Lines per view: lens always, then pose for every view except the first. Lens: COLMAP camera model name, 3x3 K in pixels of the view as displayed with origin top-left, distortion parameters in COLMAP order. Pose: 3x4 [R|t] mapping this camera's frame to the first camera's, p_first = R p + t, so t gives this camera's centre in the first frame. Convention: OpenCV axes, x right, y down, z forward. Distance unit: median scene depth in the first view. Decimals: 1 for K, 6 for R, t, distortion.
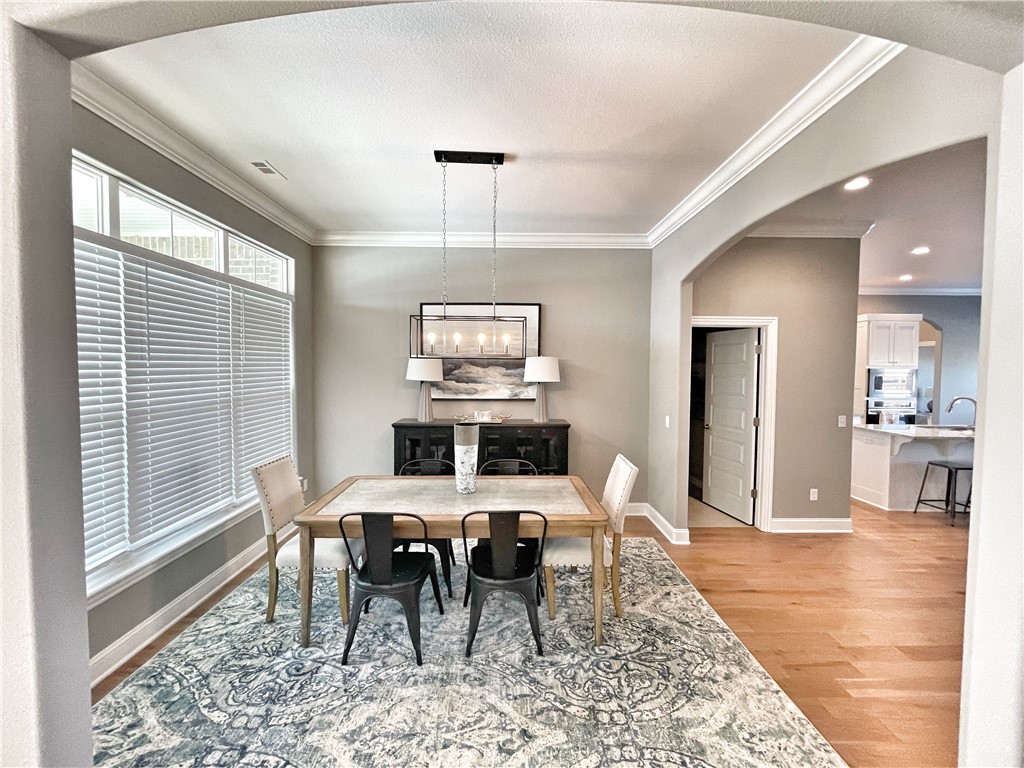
lens RADIAL K [[413.2, 0, 508.4], [0, 413.2, 380.2], [0, 0, 1]] dist [-0.003613, 0.000817]
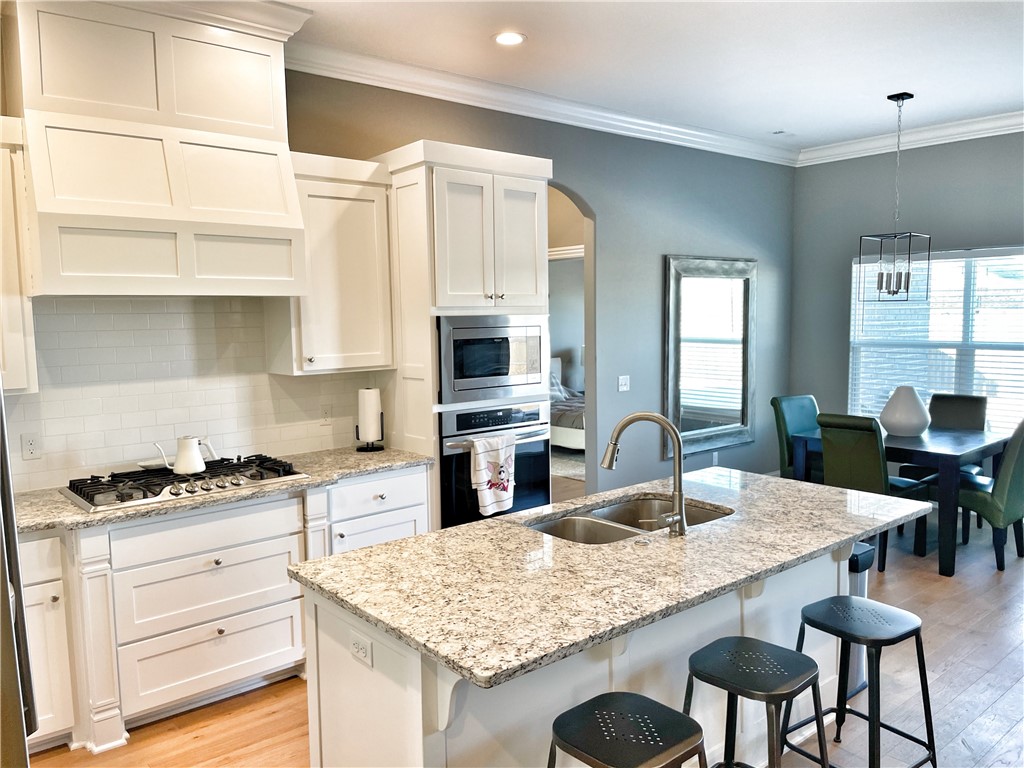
lens RADIAL K [[778.9, 0, 520.0], [0, 778.9, 386.6], [0, 0, 1]] dist [0.081965, -0.110698]
pose [[0.764643, -0.081679, 0.639257, 0.836902], [0.042584, 0.996172, 0.076346, -0.027269], [-0.643045, -0.031155, 0.765194, 0.772361]]
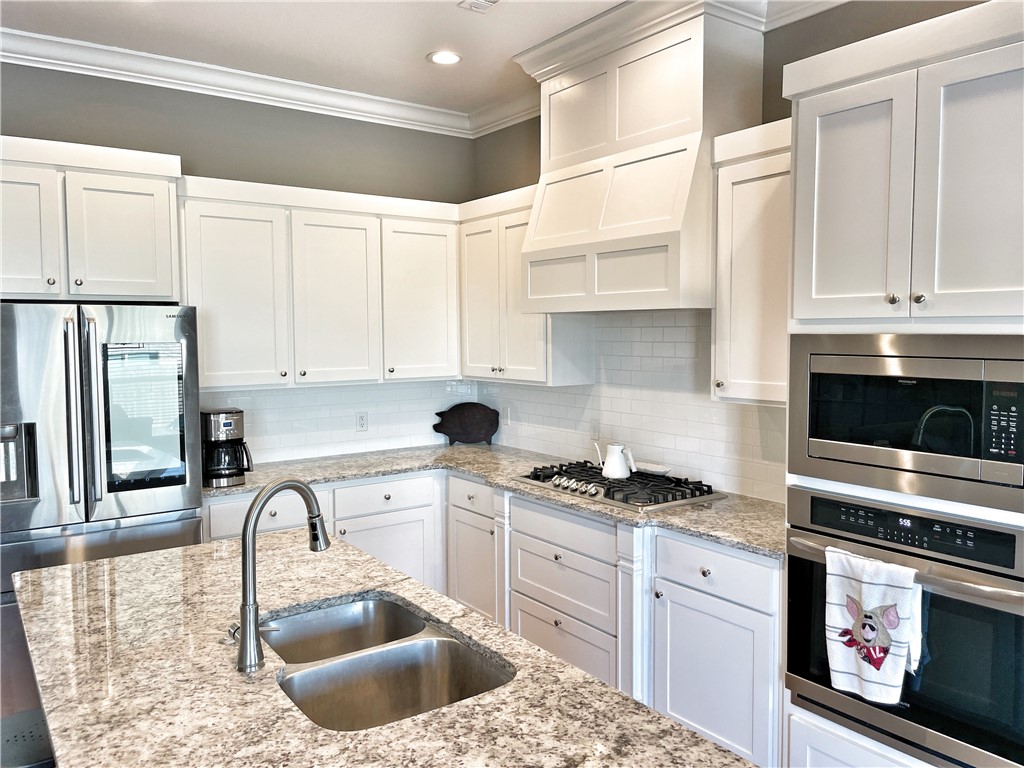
lens RADIAL K [[778.9, 0, 520.7], [0, 778.9, 373.9], [0, 0, 1]] dist [0.081965, -0.110698]
pose [[0.582900, 0.033476, -0.811854, 1.764839], [-0.016763, 0.999434, 0.029175, -0.027809], [0.812371, -0.003397, 0.583131, 1.044596]]
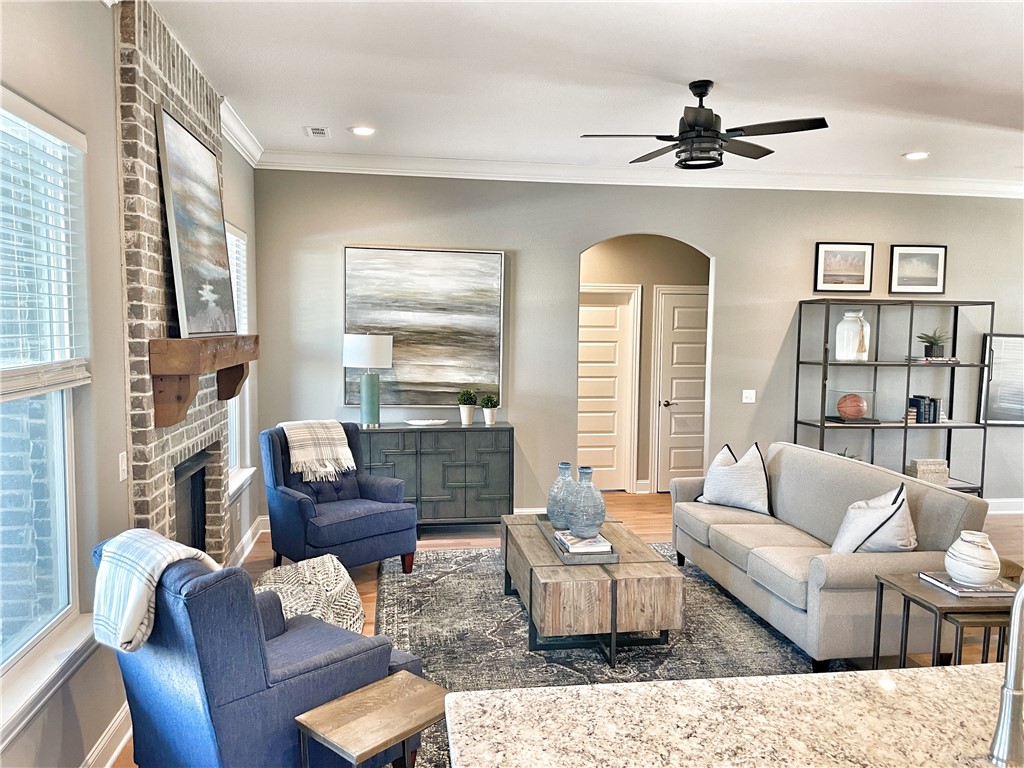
lens RADIAL K [[778.9, 0, 515.1], [0, 778.9, 393.2], [0, 0, 1]] dist [0.081965, -0.110698]
pose [[-0.989465, -0.007637, -0.144569, 1.606590], [-0.024944, 0.992666, 0.118284, -0.054397], [0.142606, 0.120644, -0.982399, 1.471353]]
